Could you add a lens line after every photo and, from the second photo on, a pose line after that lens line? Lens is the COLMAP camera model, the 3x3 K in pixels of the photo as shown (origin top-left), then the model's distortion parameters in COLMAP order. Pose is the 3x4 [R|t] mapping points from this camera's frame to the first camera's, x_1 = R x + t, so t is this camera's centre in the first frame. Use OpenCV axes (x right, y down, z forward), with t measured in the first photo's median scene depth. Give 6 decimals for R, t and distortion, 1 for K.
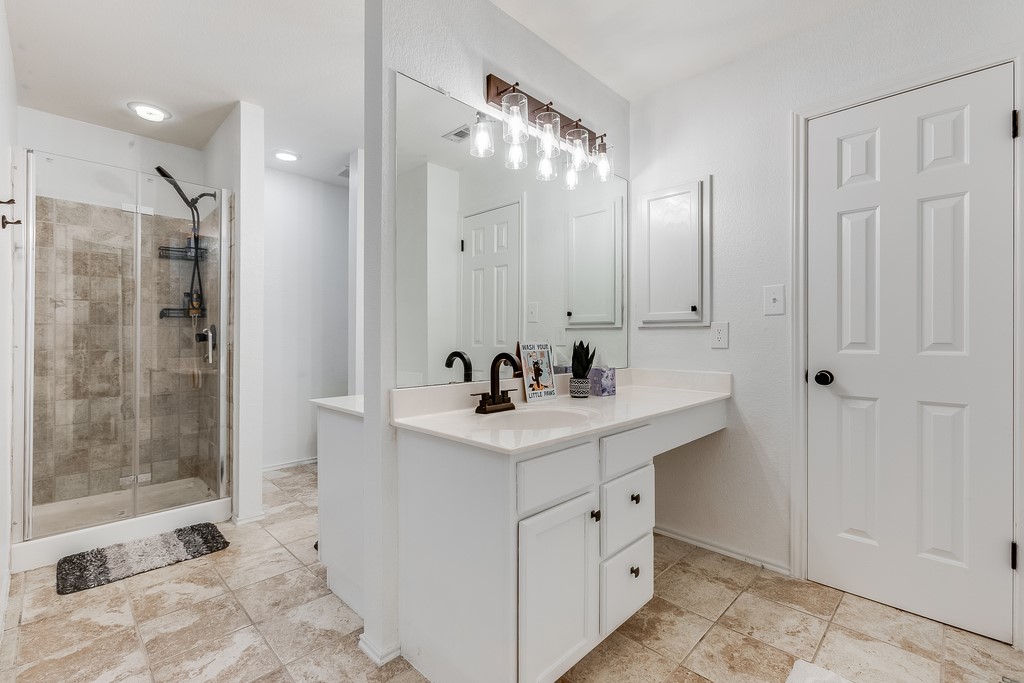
lens RADIAL K [[451.1, 0, 513.2], [0, 451.1, 338.4], [0, 0, 1]] dist [-0.000435, 0.000011]
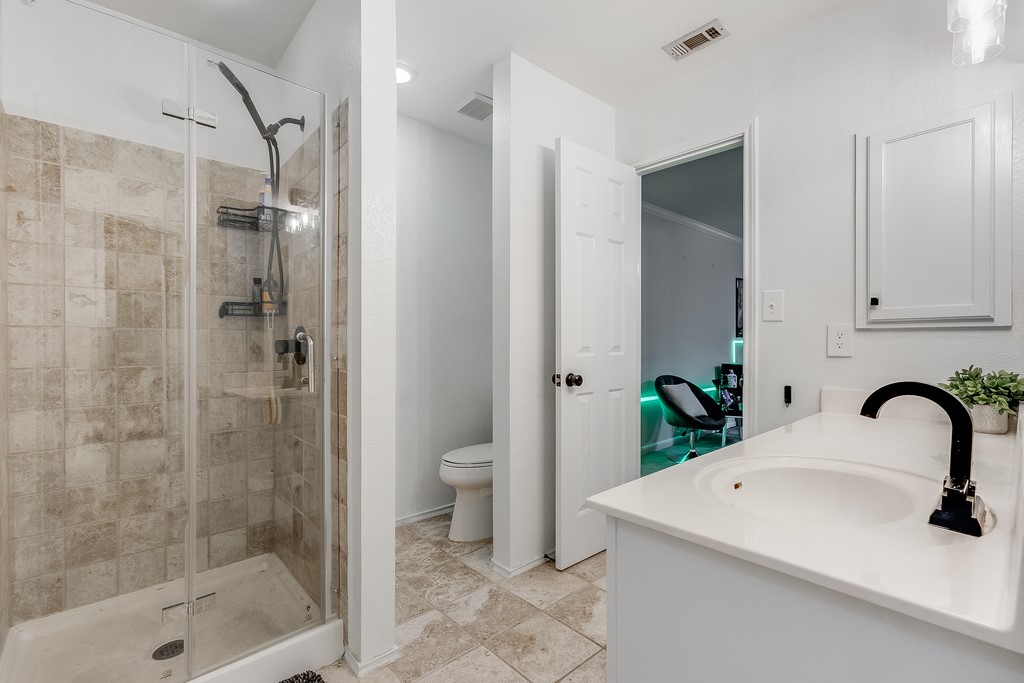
lens RADIAL K [[462.1, 0, 512.0], [0, 462.1, 341.5], [0, 0, 1]] dist [0.002062, 0.000497]
pose [[0.997585, -0.004341, -0.069321, -0.325468], [0.004580, 0.999984, 0.003288, -0.009699], [0.069306, -0.003597, 0.997589, 0.372211]]
